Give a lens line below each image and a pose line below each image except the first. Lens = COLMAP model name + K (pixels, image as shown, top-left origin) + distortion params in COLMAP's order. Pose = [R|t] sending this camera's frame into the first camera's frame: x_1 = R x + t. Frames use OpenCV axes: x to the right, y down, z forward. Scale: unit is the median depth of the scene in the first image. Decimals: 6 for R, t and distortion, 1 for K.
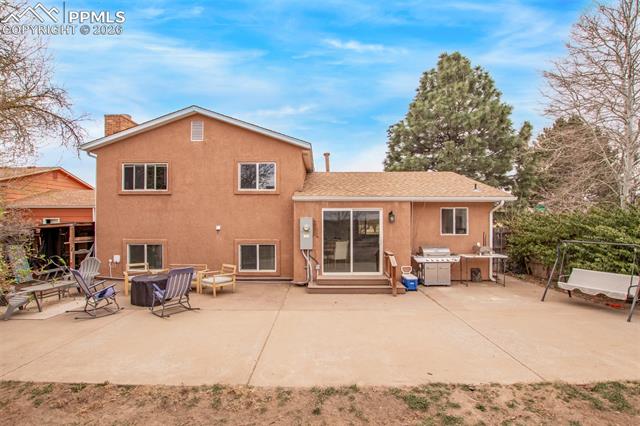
lens RADIAL K [[299.2, 0, 318.2], [0, 299.2, 219.3], [0, 0, 1]] dist [-0.026264, 0.001897]
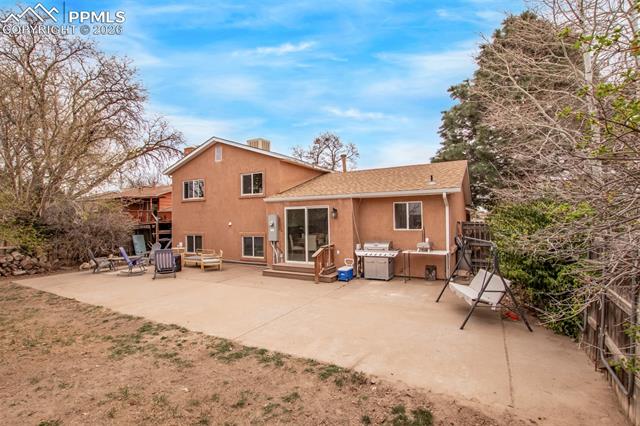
lens RADIAL K [[299.2, 0, 317.3], [0, 299.2, 211.5], [0, 0, 1]] dist [-0.026264, 0.001897]
pose [[0.876929, -0.024815, -0.479979, 0.703273], [0.019751, 0.999683, -0.015598, 0.001315], [0.480214, 0.004199, 0.877141, 0.000761]]
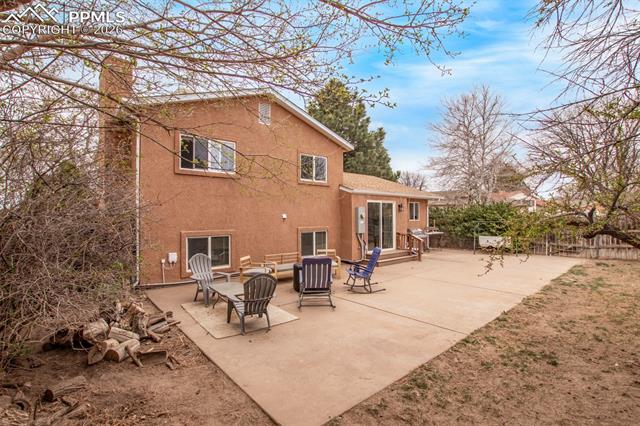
lens RADIAL K [[299.2, 0, 315.9], [0, 299.2, 213.1], [0, 0, 1]] dist [-0.026264, 0.001897]
pose [[0.756895, 0.003241, 0.653529, -0.955852], [-0.000510, 0.999990, -0.004368, 0.023616], [-0.653537, 0.002973, 0.756889, 0.192510]]
